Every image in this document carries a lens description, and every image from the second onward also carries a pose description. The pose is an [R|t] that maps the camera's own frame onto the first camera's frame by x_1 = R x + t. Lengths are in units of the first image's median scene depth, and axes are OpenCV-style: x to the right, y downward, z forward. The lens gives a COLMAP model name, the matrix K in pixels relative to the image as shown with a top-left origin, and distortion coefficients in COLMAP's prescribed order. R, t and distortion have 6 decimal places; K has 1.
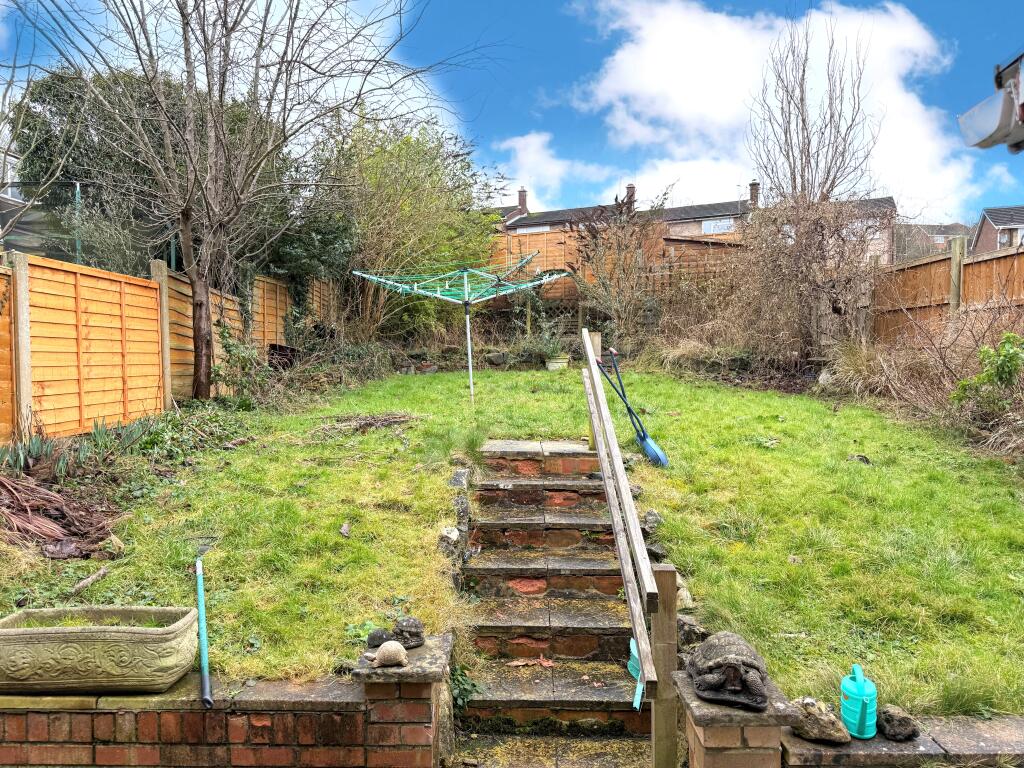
lens RADIAL K [[725.4, 0, 512.0], [0, 725.4, 384.0], [0, 0, 1]] dist [0.099203, -0.138294]
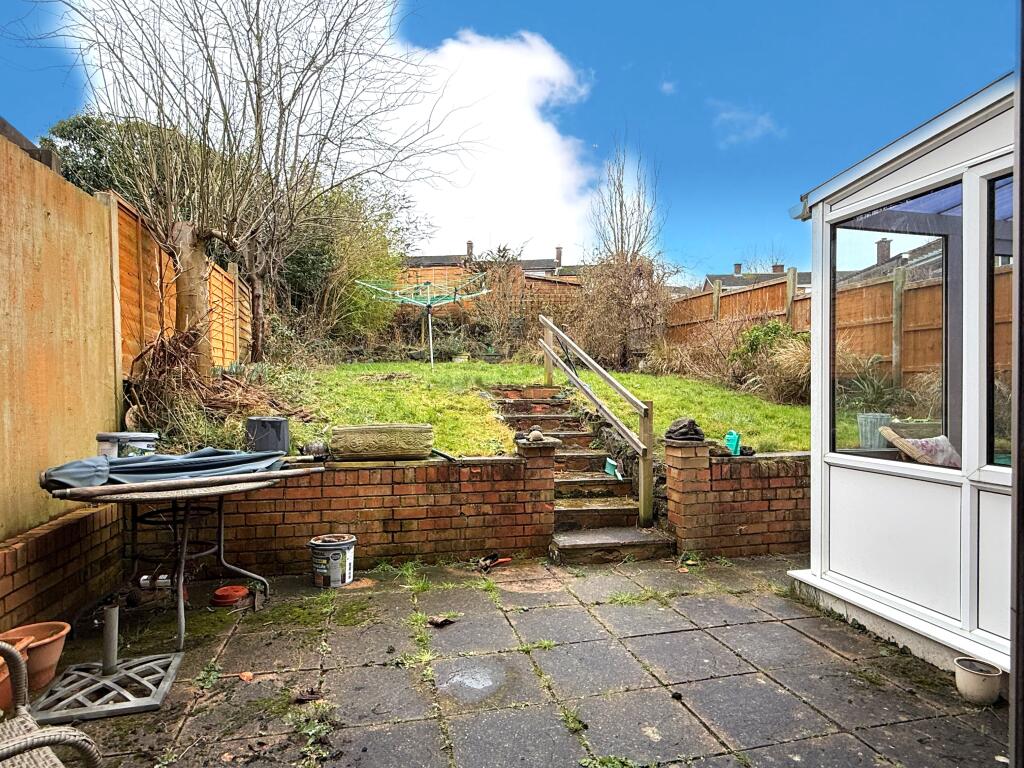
lens RADIAL K [[589.3, 0, 512.0], [0, 589.3, 384.0], [0, 0, 1]] dist [-0.000322, 0.000405]
pose [[0.966467, 0.009104, 0.256630, -0.138803], [-0.001860, 0.999593, -0.028455, 0.054166], [-0.256785, 0.027024, 0.966091, -0.132488]]
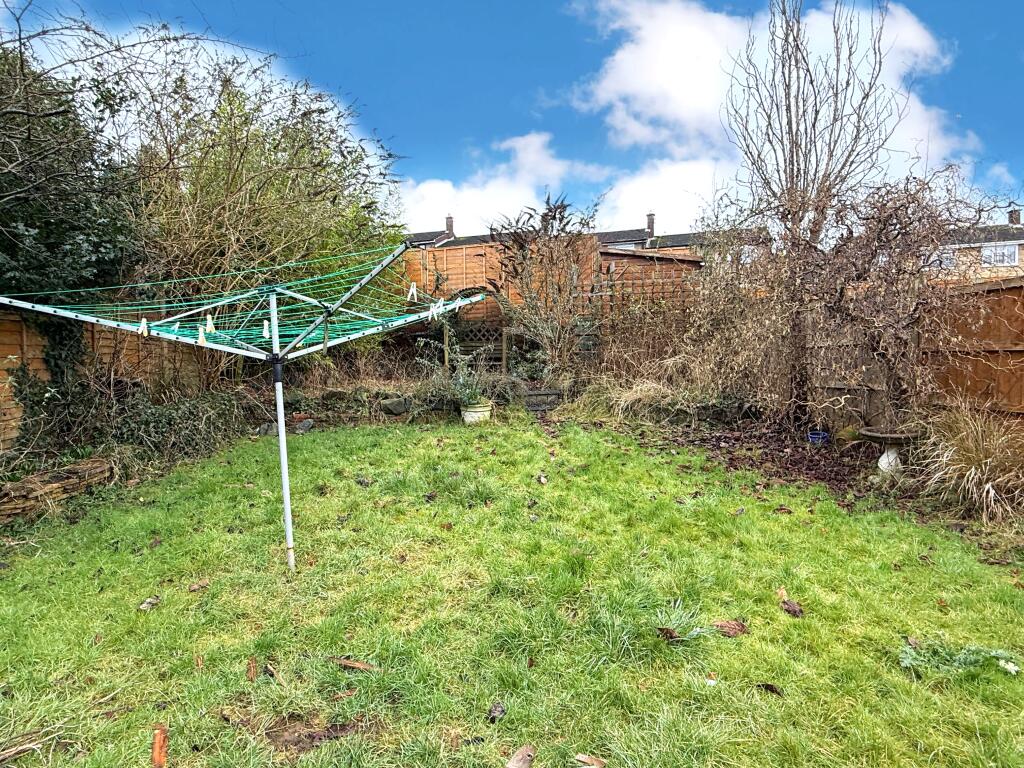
lens RADIAL K [[589.3, 0, 512.0], [0, 589.3, 384.0], [0, 0, 1]] dist [-0.000322, 0.000405]
pose [[0.993989, -0.014994, 0.108453, 0.034198], [0.014296, 0.999872, 0.007209, -0.063797], [-0.108547, -0.005615, 0.994075, 0.399196]]
